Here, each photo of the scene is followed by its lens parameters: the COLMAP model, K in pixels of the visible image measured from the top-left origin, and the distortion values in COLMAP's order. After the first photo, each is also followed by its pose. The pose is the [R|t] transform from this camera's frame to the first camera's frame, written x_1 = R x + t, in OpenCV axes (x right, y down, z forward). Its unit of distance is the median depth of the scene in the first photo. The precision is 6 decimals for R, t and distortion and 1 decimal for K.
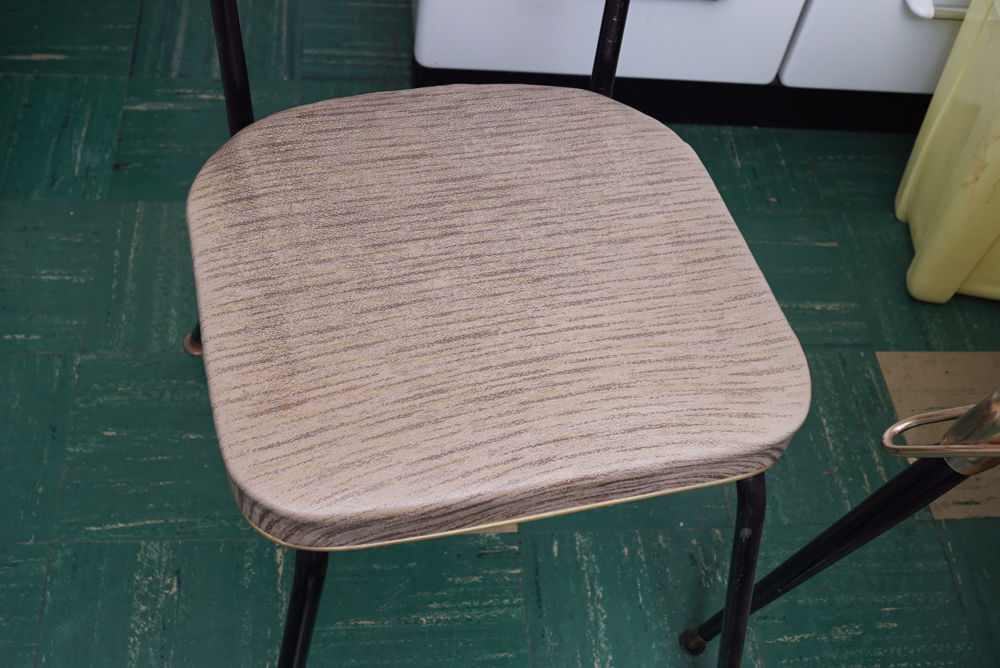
lens RADIAL K [[1192.0, 0, 500.0], [0, 1192.0, 334.0], [0, 0, 1]] dist [-0.053265, 0.011649]
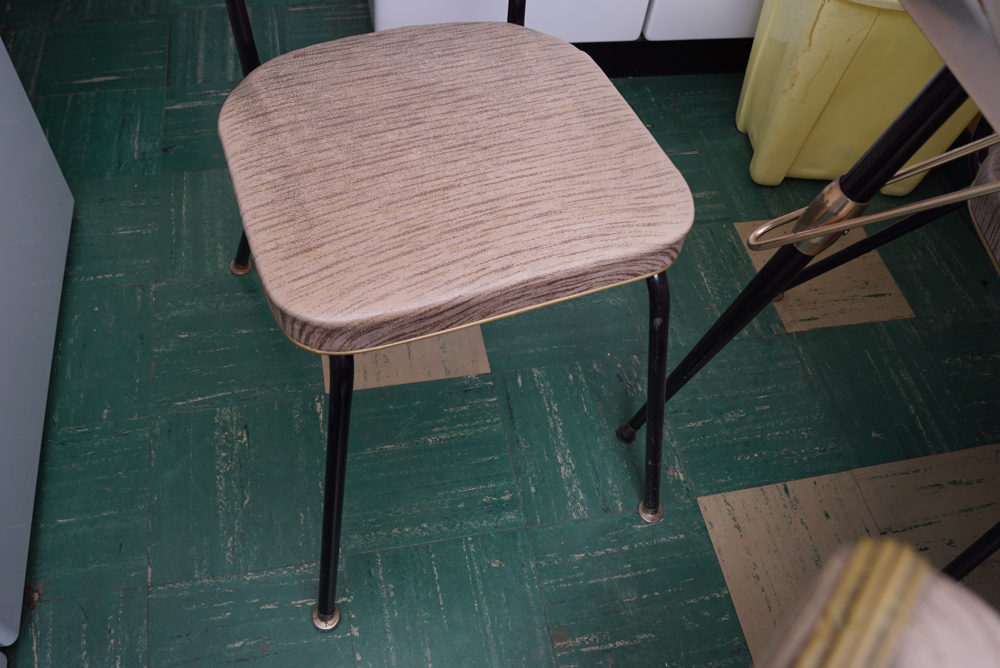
lens RADIAL K [[861.1, 0, 500.0], [0, 861.1, 334.0], [0, 0, 1]] dist [-0.085680, 0.013749]
pose [[0.992730, -0.113704, 0.039485, -0.012304], [0.111625, 0.992422, 0.051374, 0.101366], [-0.045028, -0.046593, 0.997899, 0.020449]]
